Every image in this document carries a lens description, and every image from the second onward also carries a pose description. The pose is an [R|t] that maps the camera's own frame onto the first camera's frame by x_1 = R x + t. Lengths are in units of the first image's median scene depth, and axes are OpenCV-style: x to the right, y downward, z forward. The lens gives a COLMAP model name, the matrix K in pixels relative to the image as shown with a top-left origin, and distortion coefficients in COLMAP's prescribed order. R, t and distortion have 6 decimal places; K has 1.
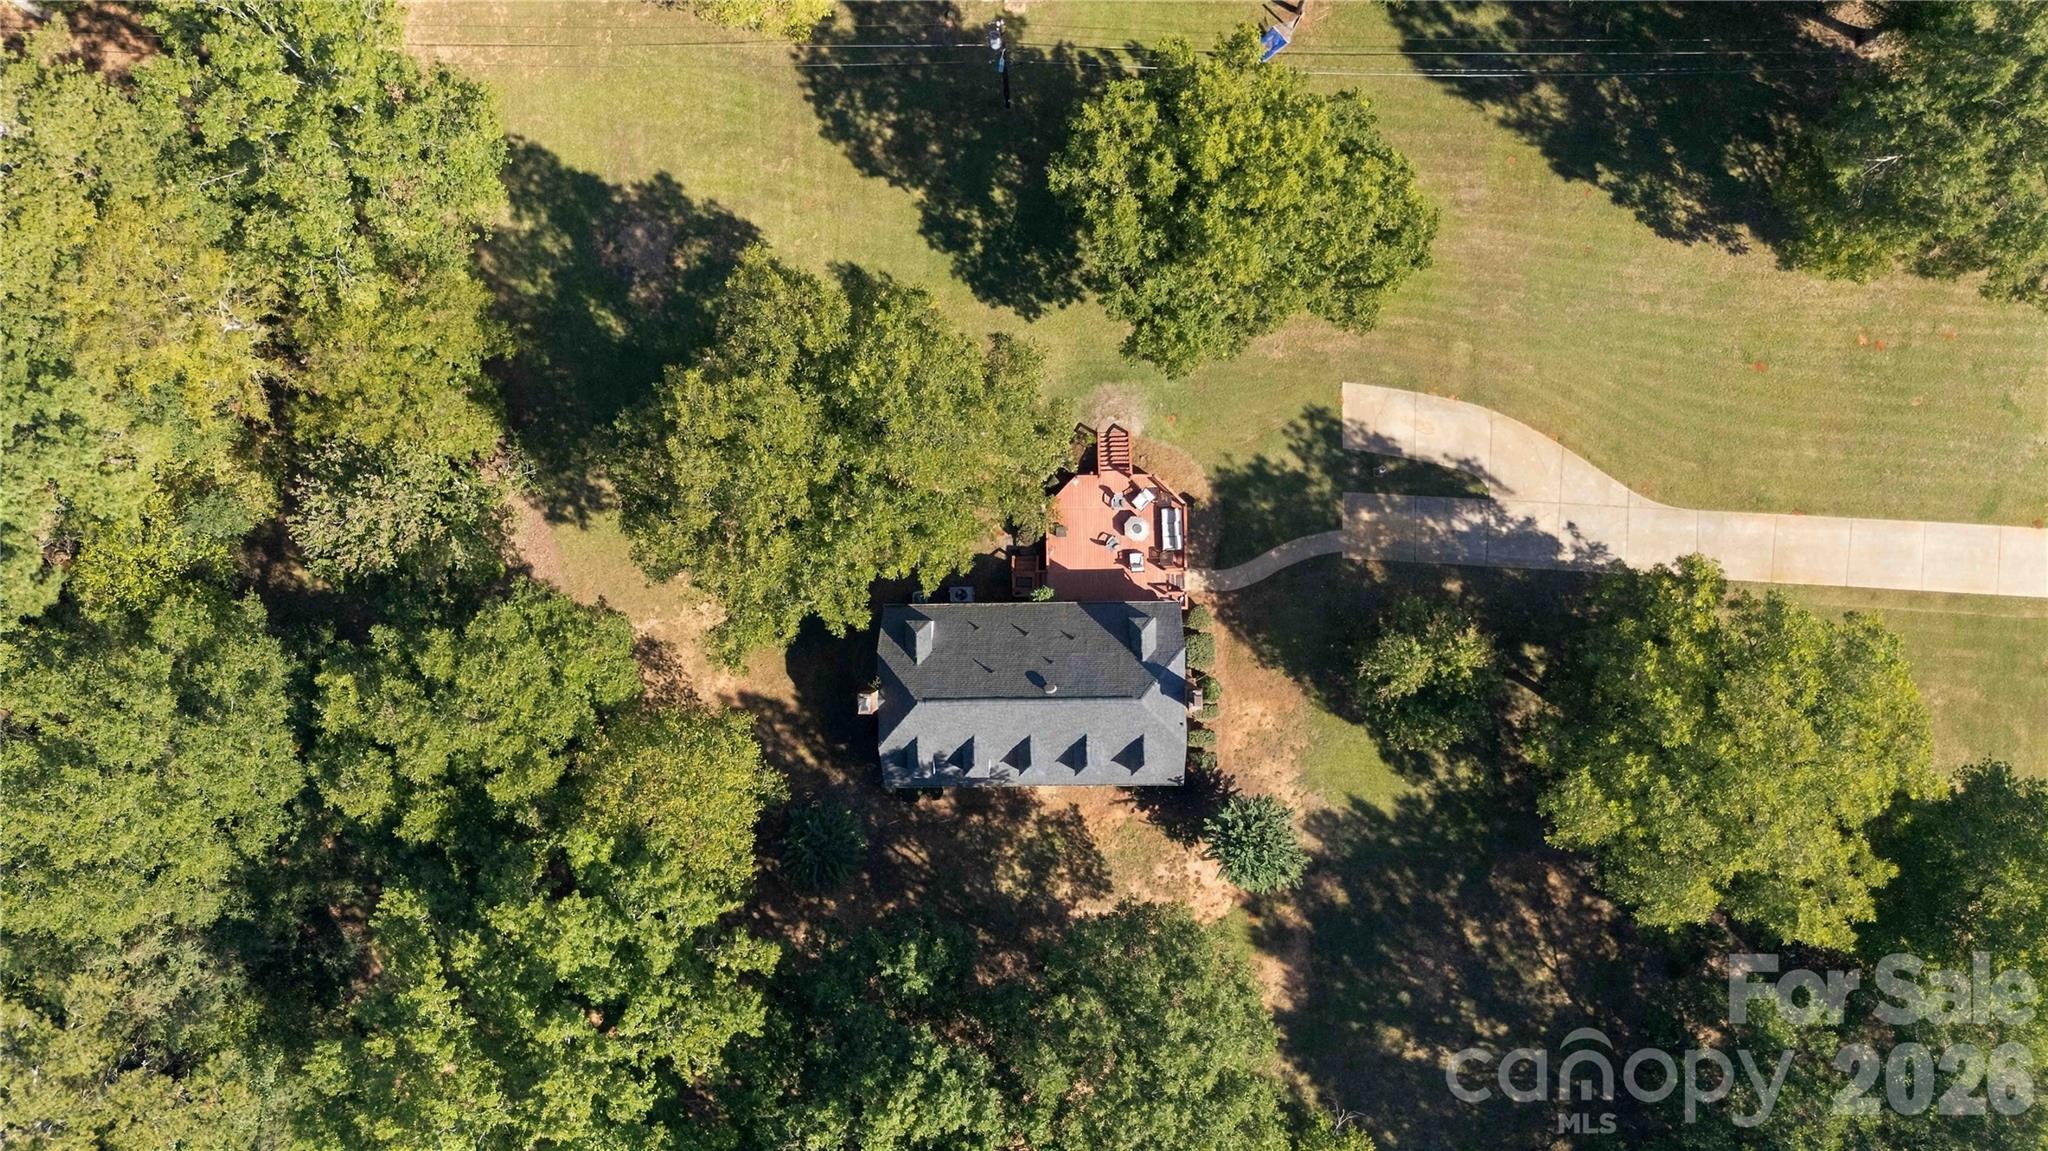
lens RADIAL K [[1474.5, 0, 1024.0], [0, 1474.5, 575.5], [0, 0, 1]] dist [0.095809, -0.120138]
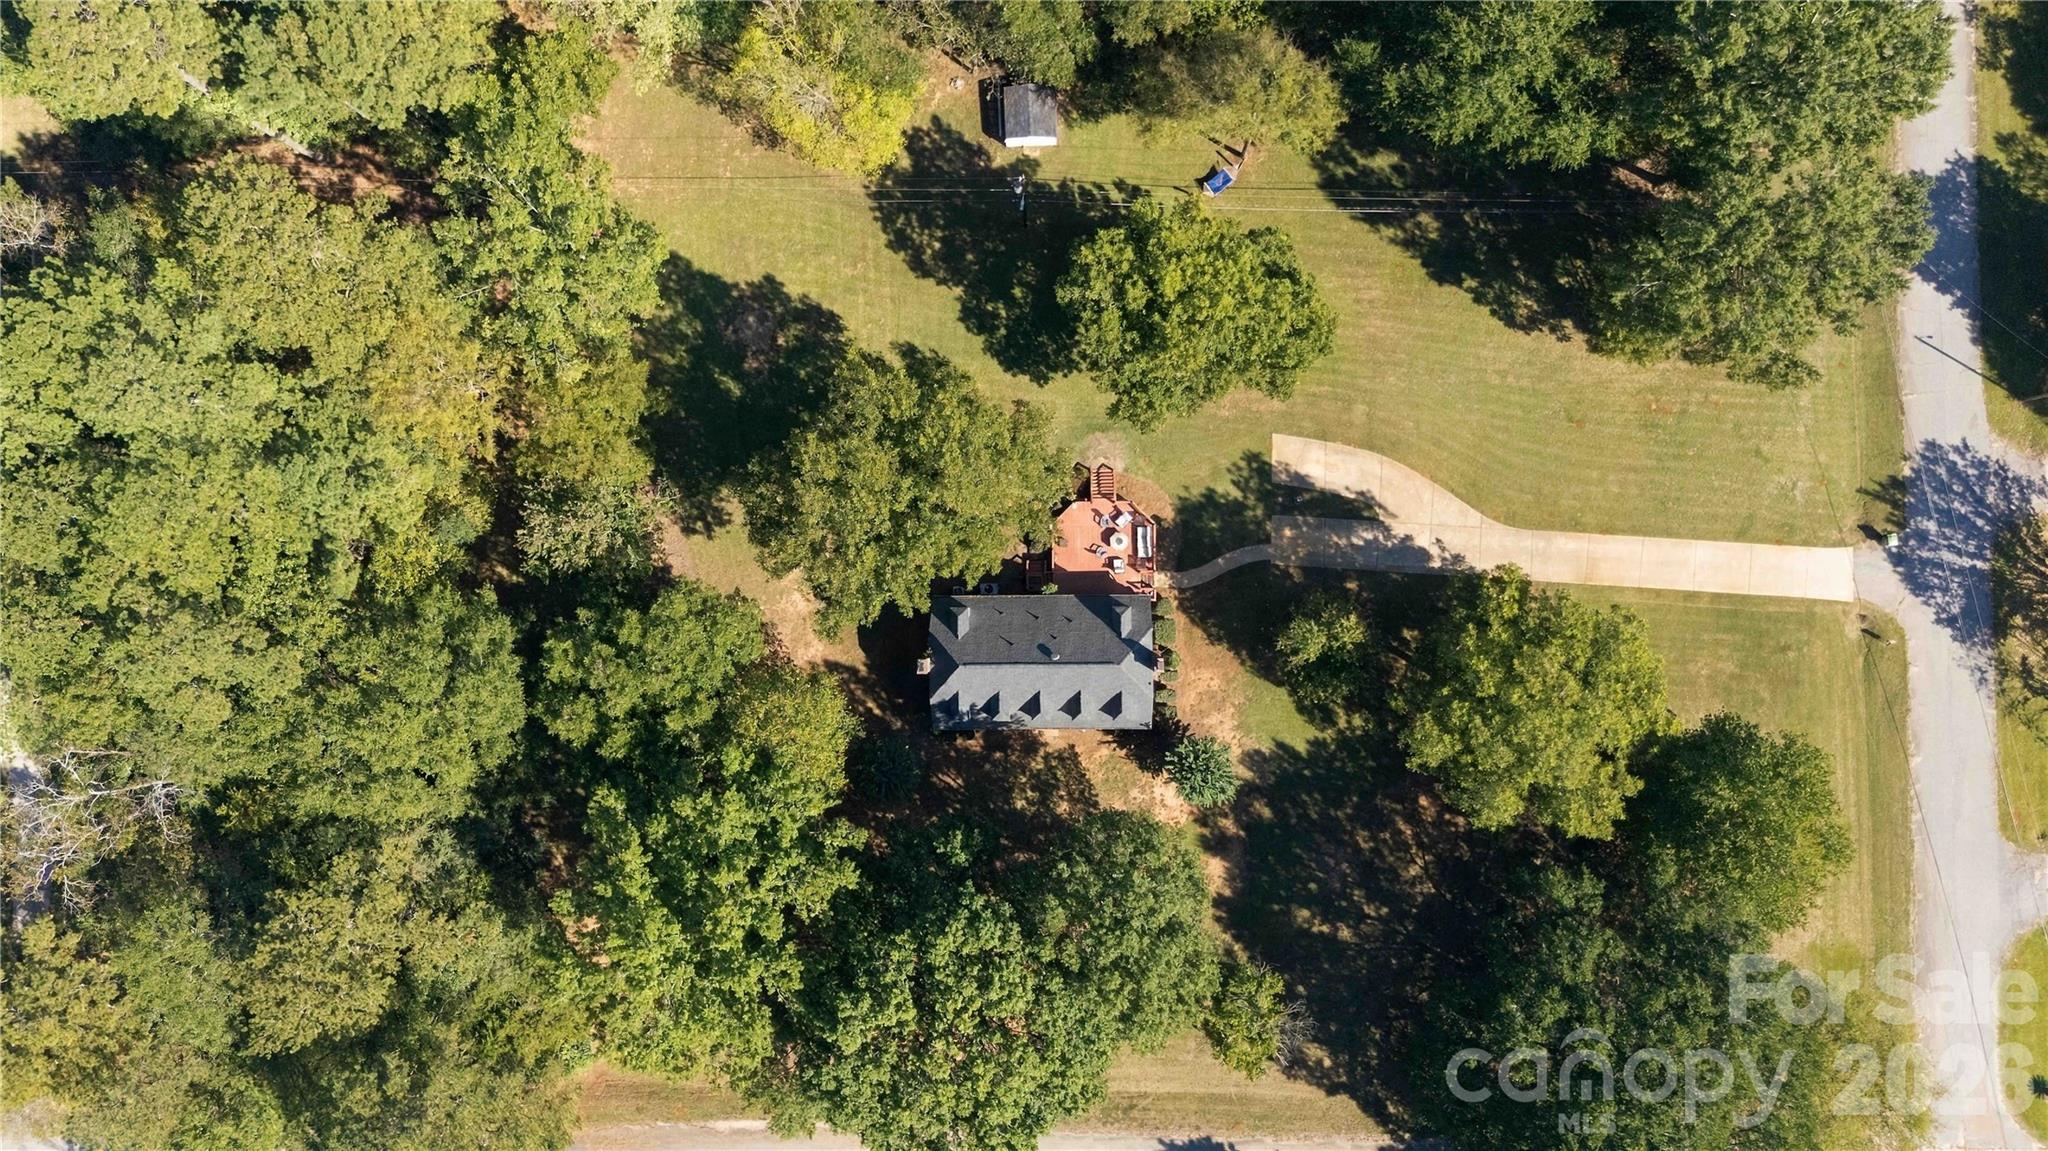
lens RADIAL K [[1474.5, 0, 1024.0], [0, 1474.5, 575.5], [0, 0, 1]] dist [0.095809, -0.120138]
pose [[0.999977, 0.006626, 0.001715, -0.013725], [-0.006626, 0.999978, 0.000086, 0.000113], [-0.001715, -0.000097, 0.999999, -0.378853]]
